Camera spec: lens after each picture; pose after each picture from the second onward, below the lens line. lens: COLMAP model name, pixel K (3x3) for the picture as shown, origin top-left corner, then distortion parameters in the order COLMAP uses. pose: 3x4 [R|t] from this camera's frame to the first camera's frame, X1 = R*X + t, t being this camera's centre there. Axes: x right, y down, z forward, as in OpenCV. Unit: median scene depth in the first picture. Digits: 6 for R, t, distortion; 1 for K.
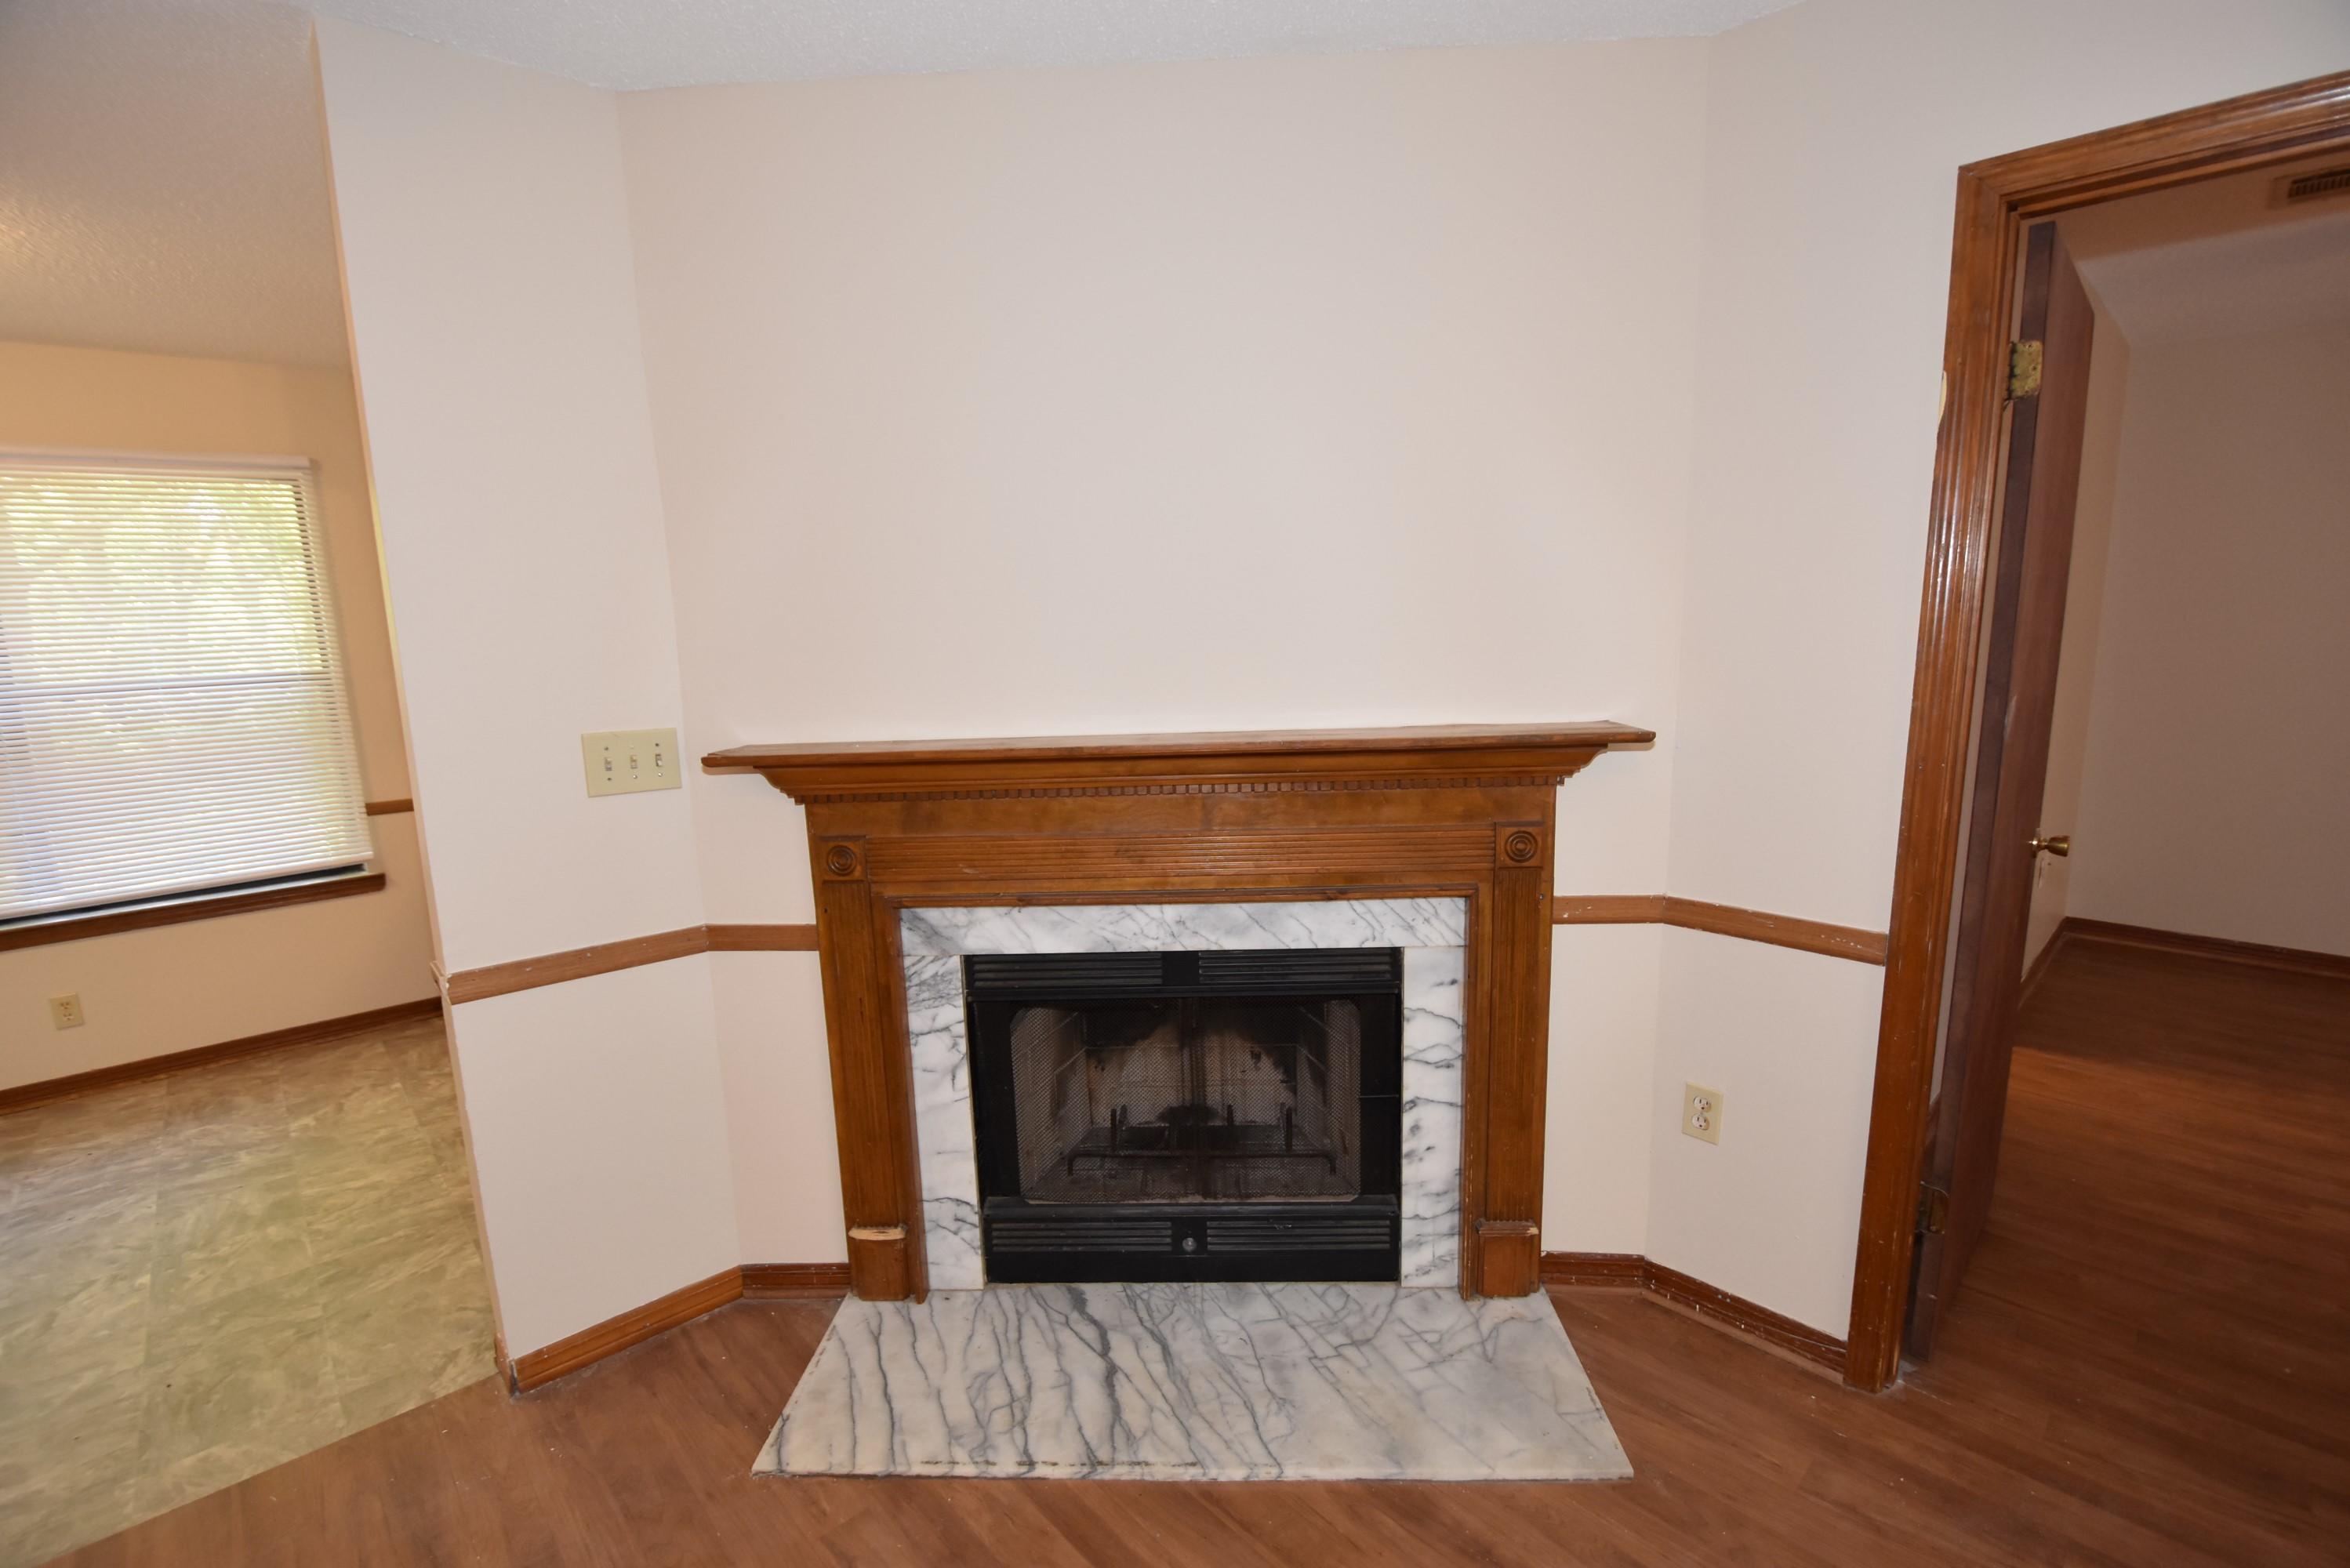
lens RADIAL K [[1026.8, 0, 1183.7], [0, 1026.8, 798.8], [0, 0, 1]] dist [-0.002771, -0.011783]
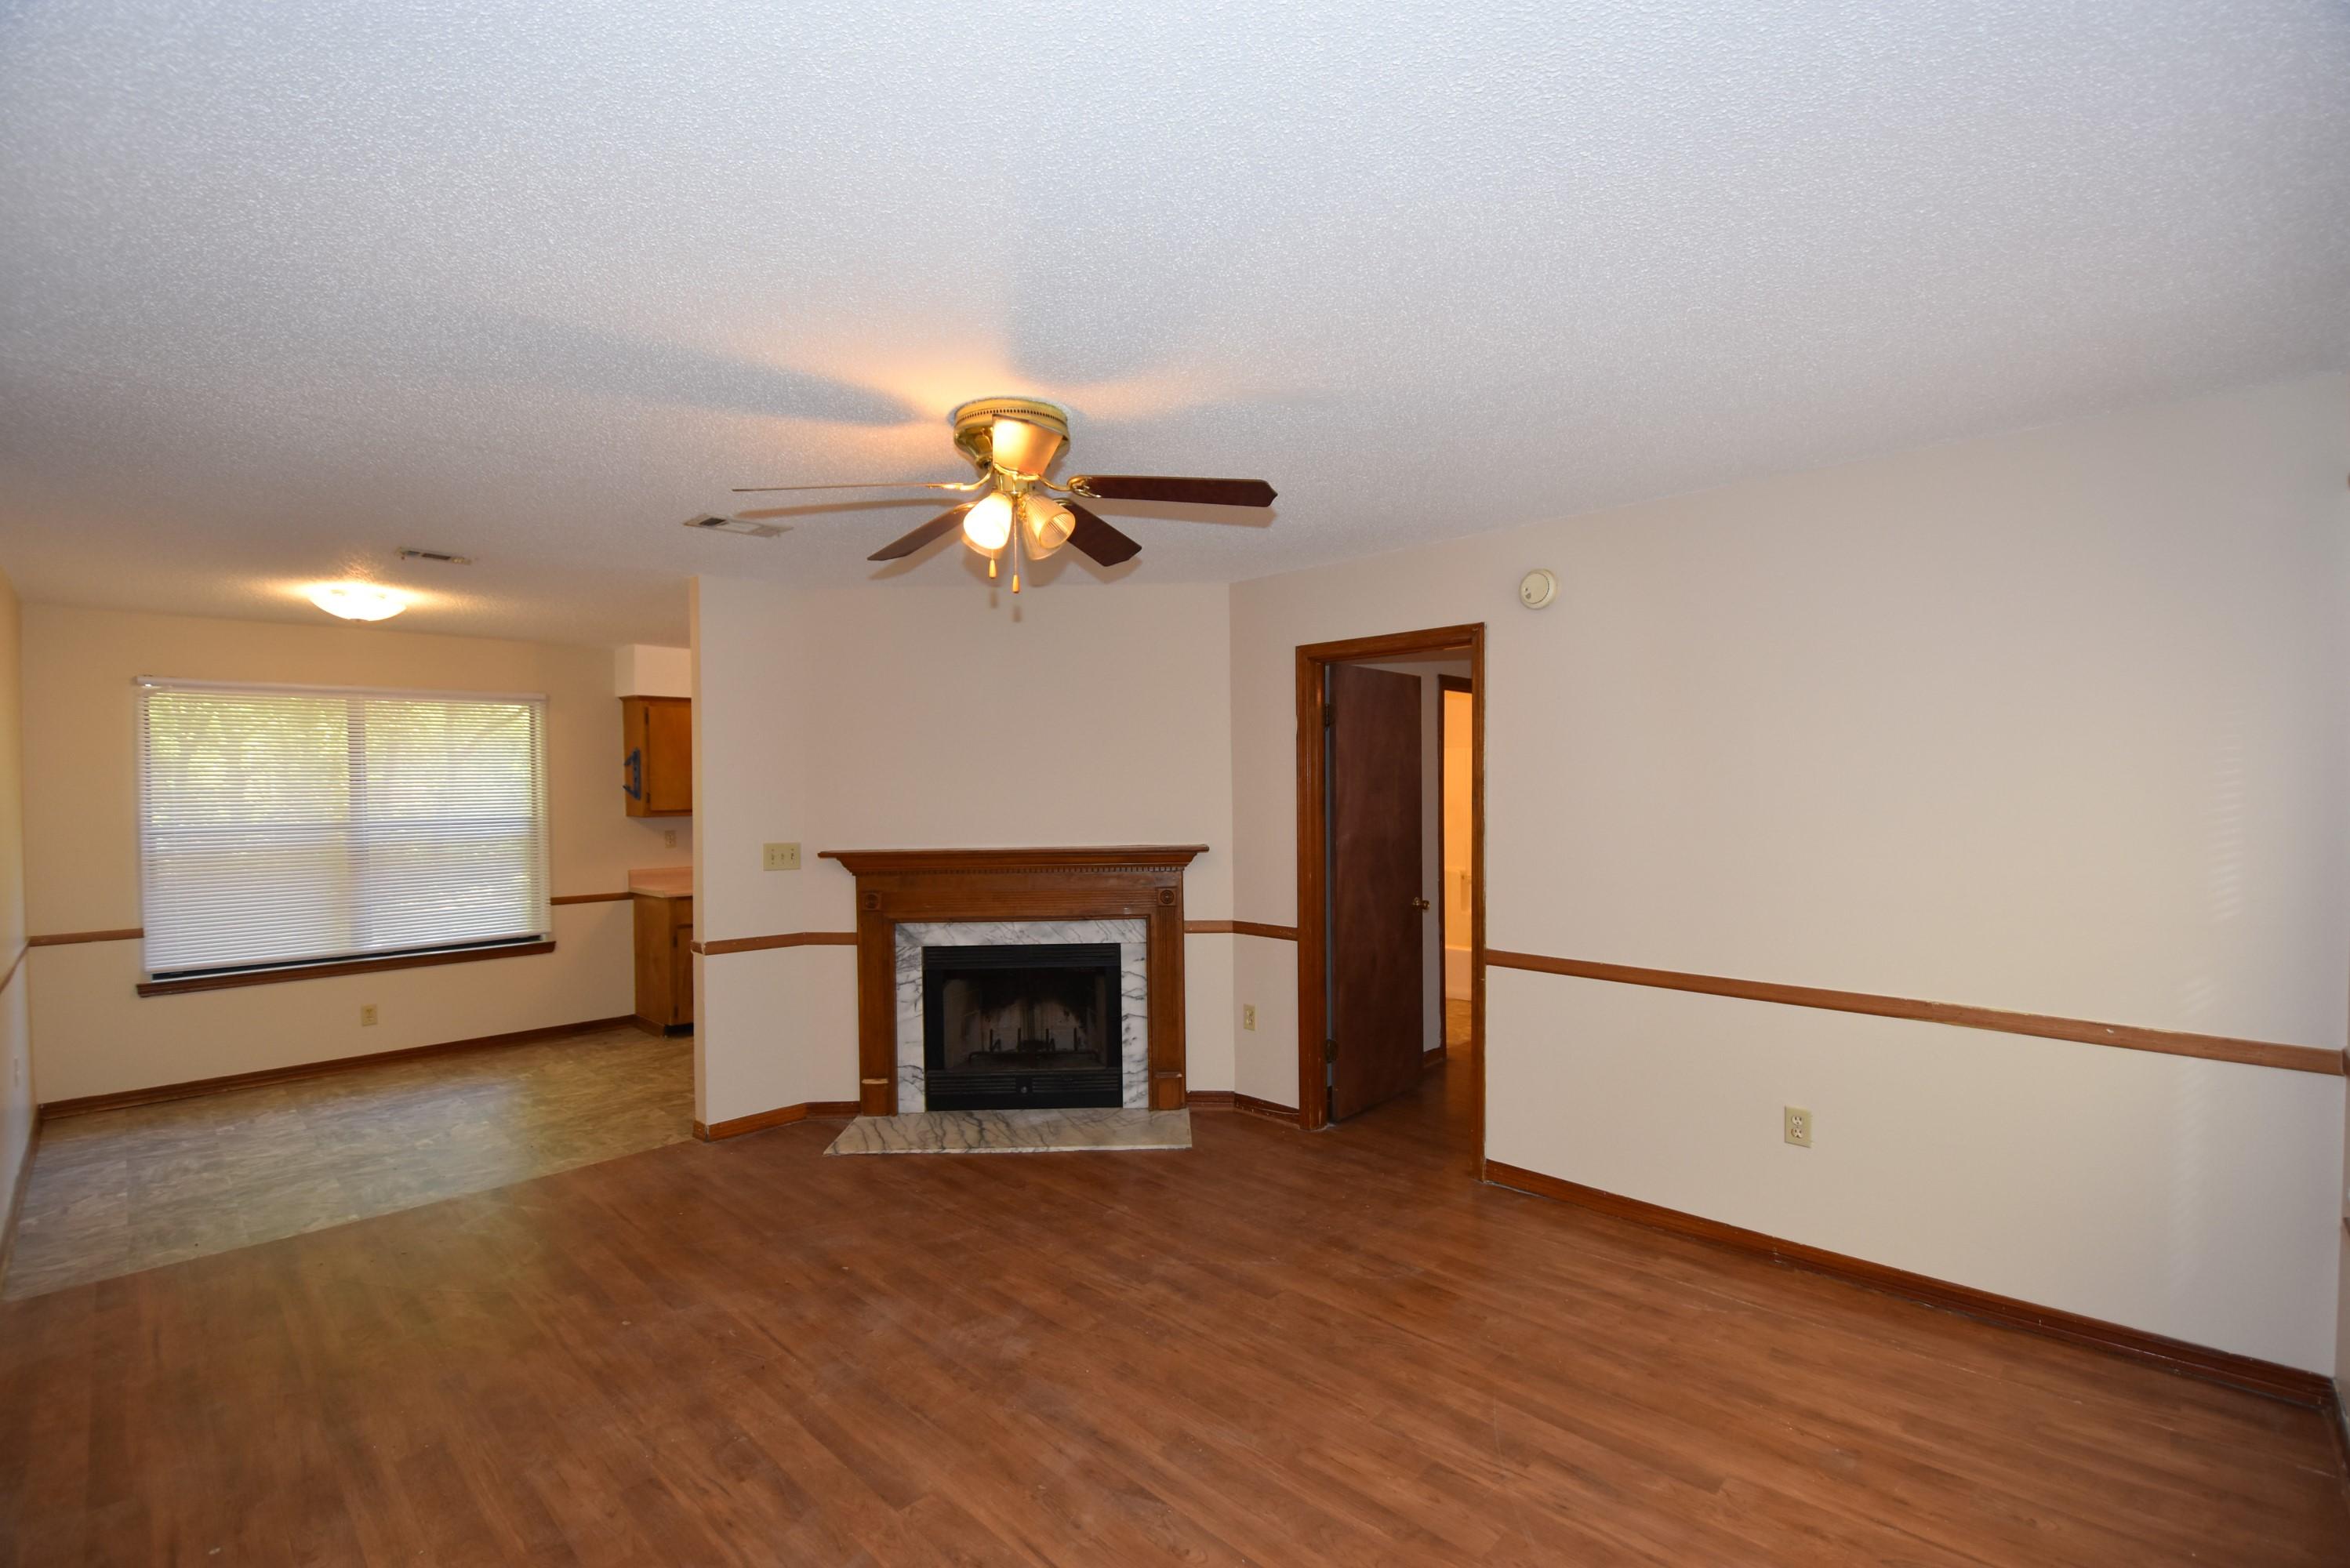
lens RADIAL K [[1026.8, 0, 1180.0], [0, 1026.8, 799.8], [0, 0, 1]] dist [-0.002771, -0.011783]
pose [[0.998746, 0.016207, 0.047373, 0.229476], [-0.008432, 0.987092, -0.159933, 0.190725], [-0.049353, 0.159333, 0.985990, -1.266401]]
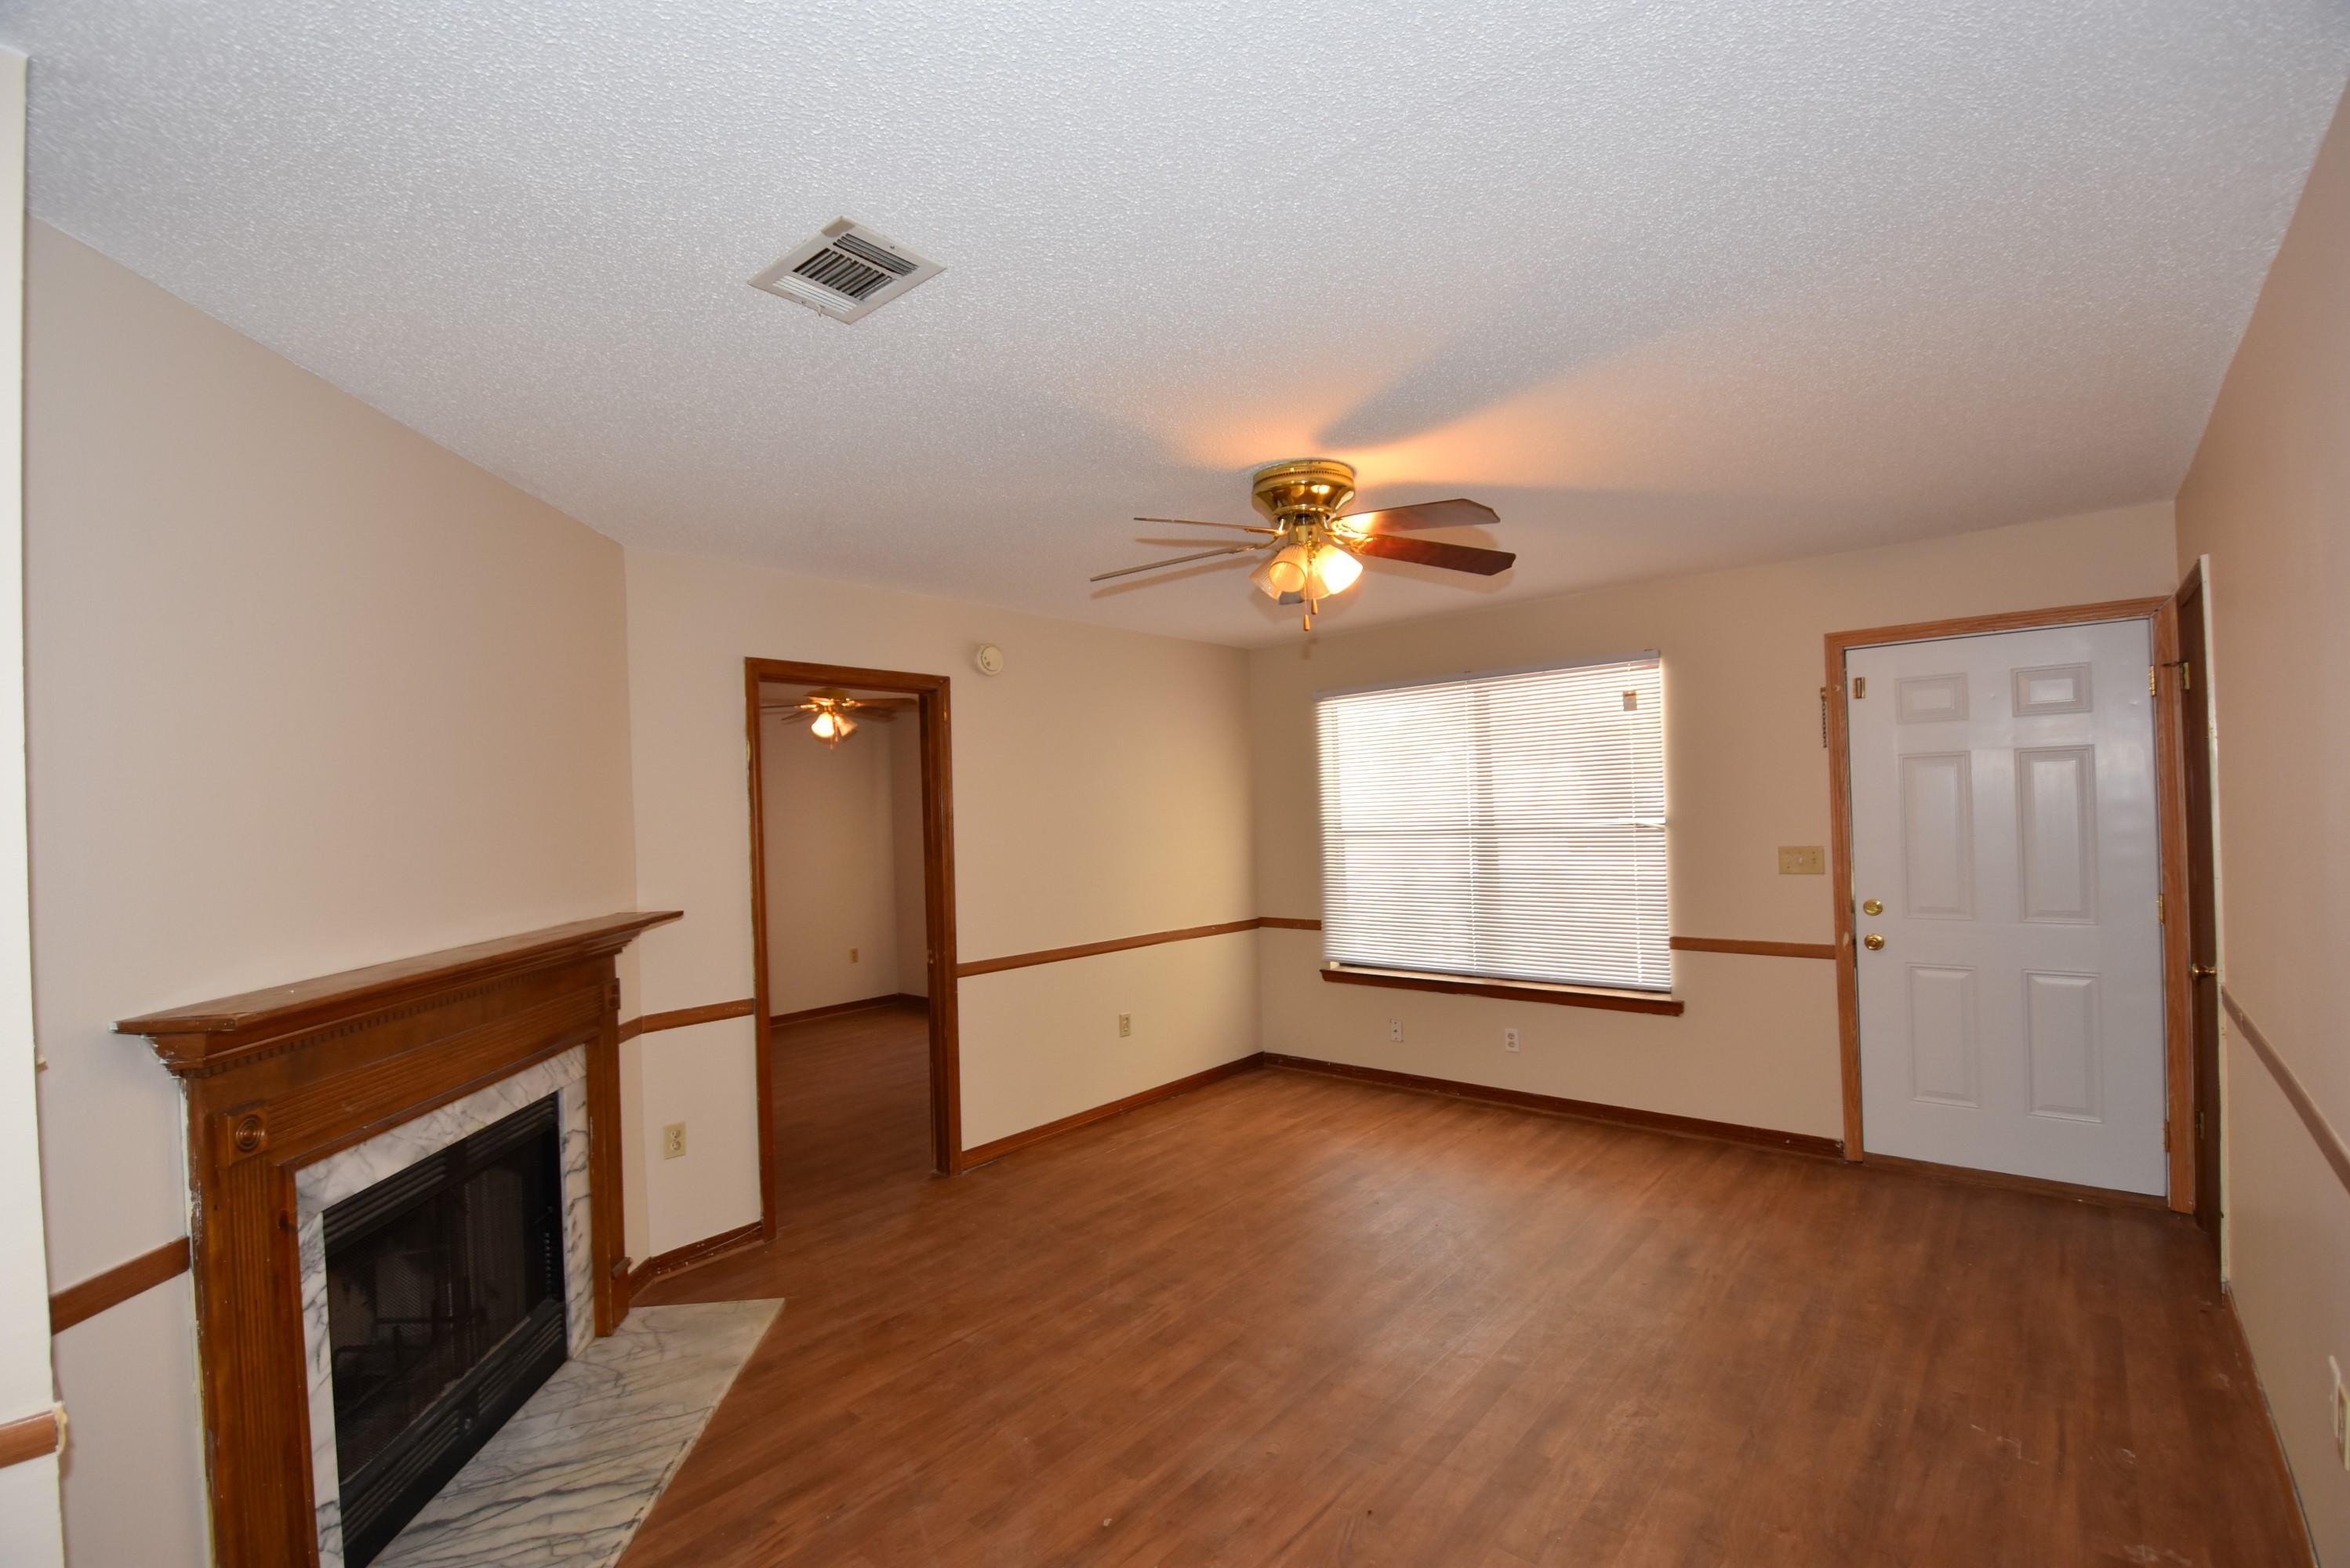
lens RADIAL K [[1026.8, 0, 1161.3], [0, 1026.8, 802.9], [0, 0, 1]] dist [-0.002771, -0.011783]
pose [[-0.090886, 0.036987, 0.995174, -1.229493], [0.210898, 0.977359, -0.017064, -0.035899], [-0.973274, 0.208330, -0.096629, 0.266165]]
